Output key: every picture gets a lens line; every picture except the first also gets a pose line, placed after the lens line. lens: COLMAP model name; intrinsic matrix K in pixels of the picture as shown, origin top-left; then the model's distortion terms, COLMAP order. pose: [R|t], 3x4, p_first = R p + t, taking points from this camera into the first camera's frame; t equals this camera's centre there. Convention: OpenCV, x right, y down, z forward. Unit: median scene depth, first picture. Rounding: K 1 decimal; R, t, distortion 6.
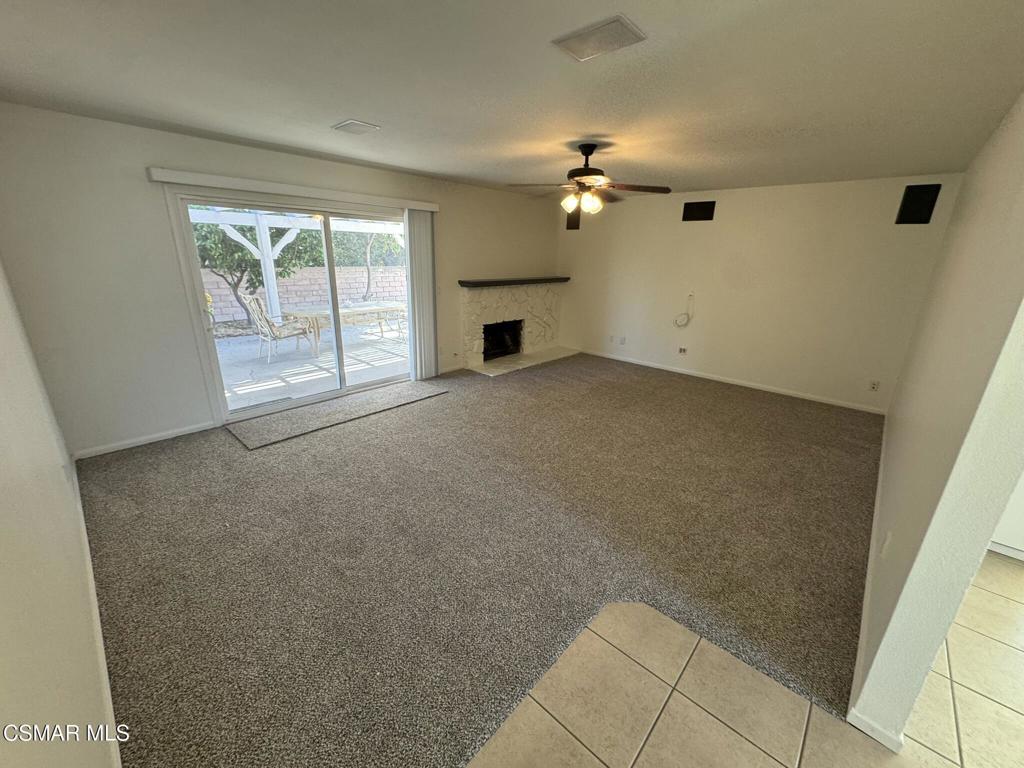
lens RADIAL K [[408.1, 0, 507.6], [0, 408.1, 387.3], [0, 0, 1]] dist [-0.000849, 0.000014]
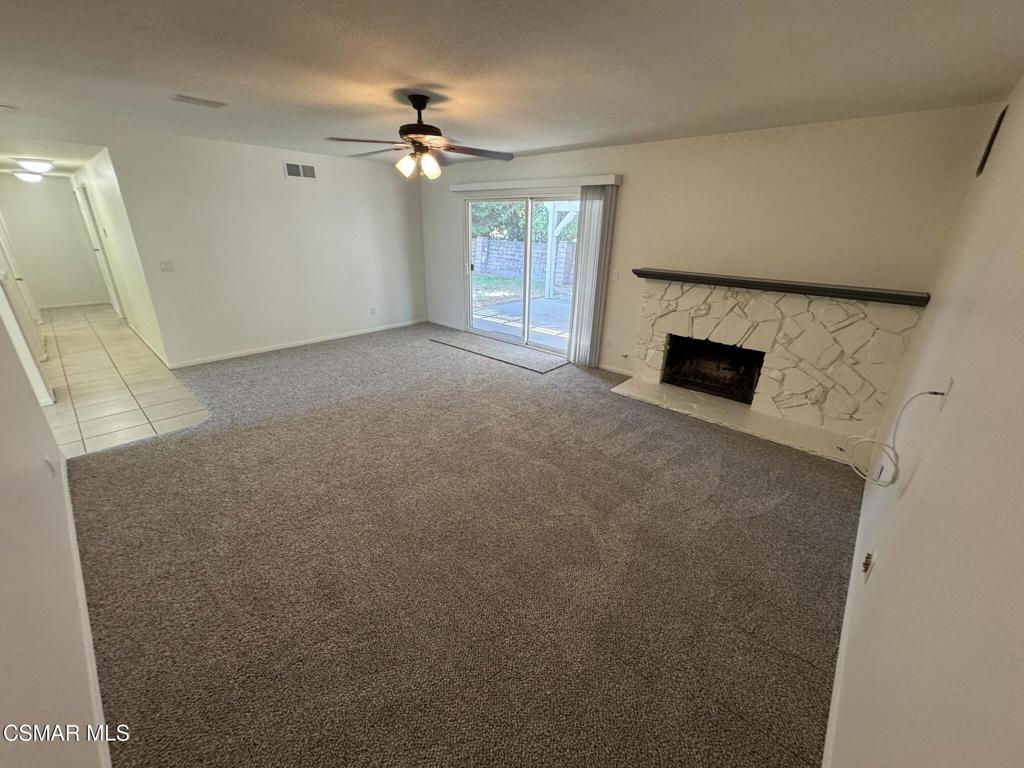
lens RADIAL K [[408.1, 0, 510.5], [0, 408.1, 385.4], [0, 0, 1]] dist [-0.000849, 0.000014]
pose [[0.020996, 0.347357, -0.937498, 0.647880], [-0.337309, 0.885186, 0.320420, -0.208456], [0.941160, 0.309499, 0.135752, 0.665338]]
